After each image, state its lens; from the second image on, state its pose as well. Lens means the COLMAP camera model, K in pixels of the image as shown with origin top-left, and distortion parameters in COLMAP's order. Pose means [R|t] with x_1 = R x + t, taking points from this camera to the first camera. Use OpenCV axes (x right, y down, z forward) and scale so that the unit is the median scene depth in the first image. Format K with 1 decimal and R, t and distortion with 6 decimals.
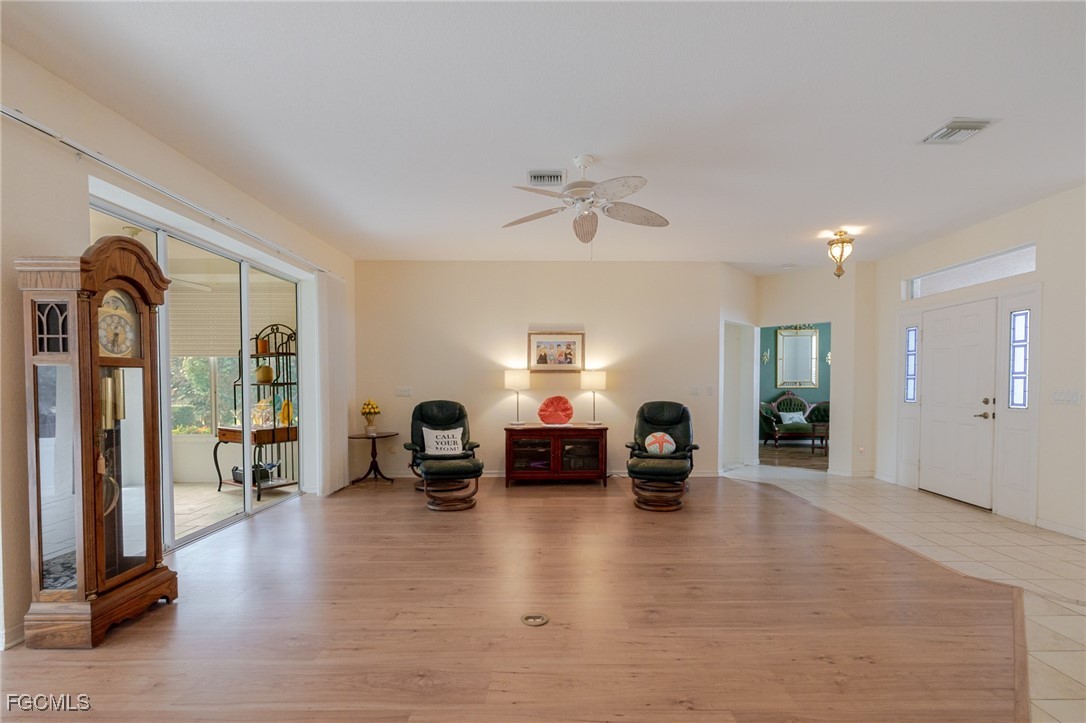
lens RADIAL K [[461.2, 0, 546.9], [0, 461.2, 397.2], [0, 0, 1]] dist [-0.000937, -0.000008]
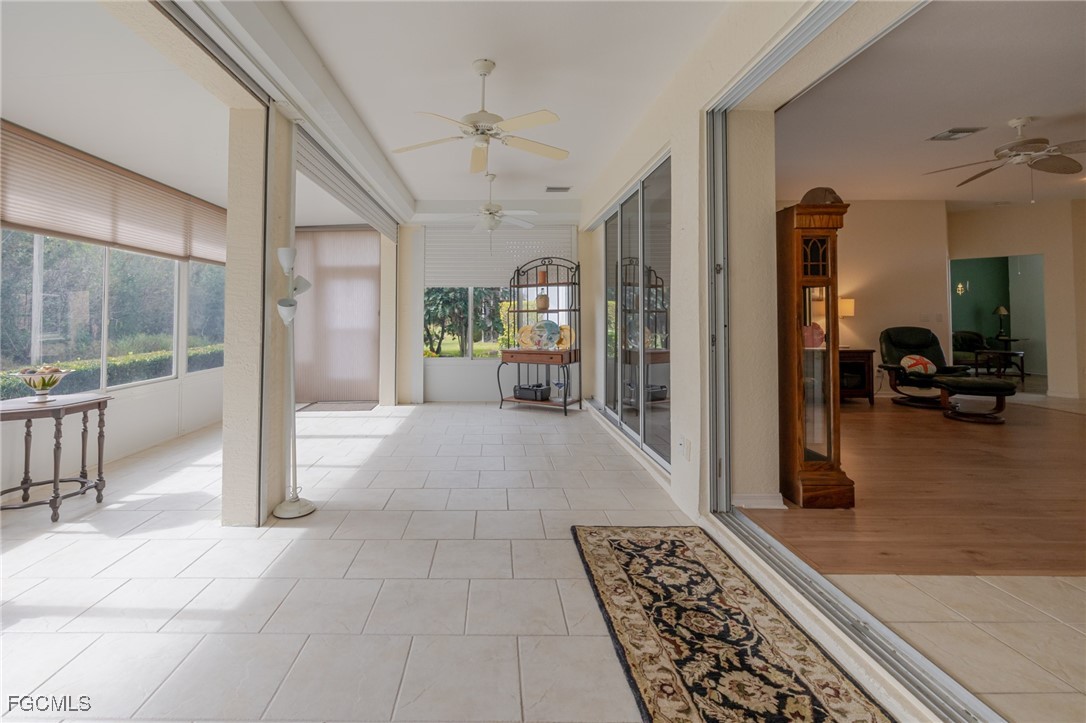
lens RADIAL K [[466.2, 0, 482.5], [0, 466.2, 299.4], [0, 0, 1]] dist [0.000818, 0.000139]
pose [[0.999751, -0.001111, -0.022298, -0.452537], [-0.000476, 0.997473, -0.071052, 0.014874], [0.022321, 0.071045, 0.997223, -0.077869]]
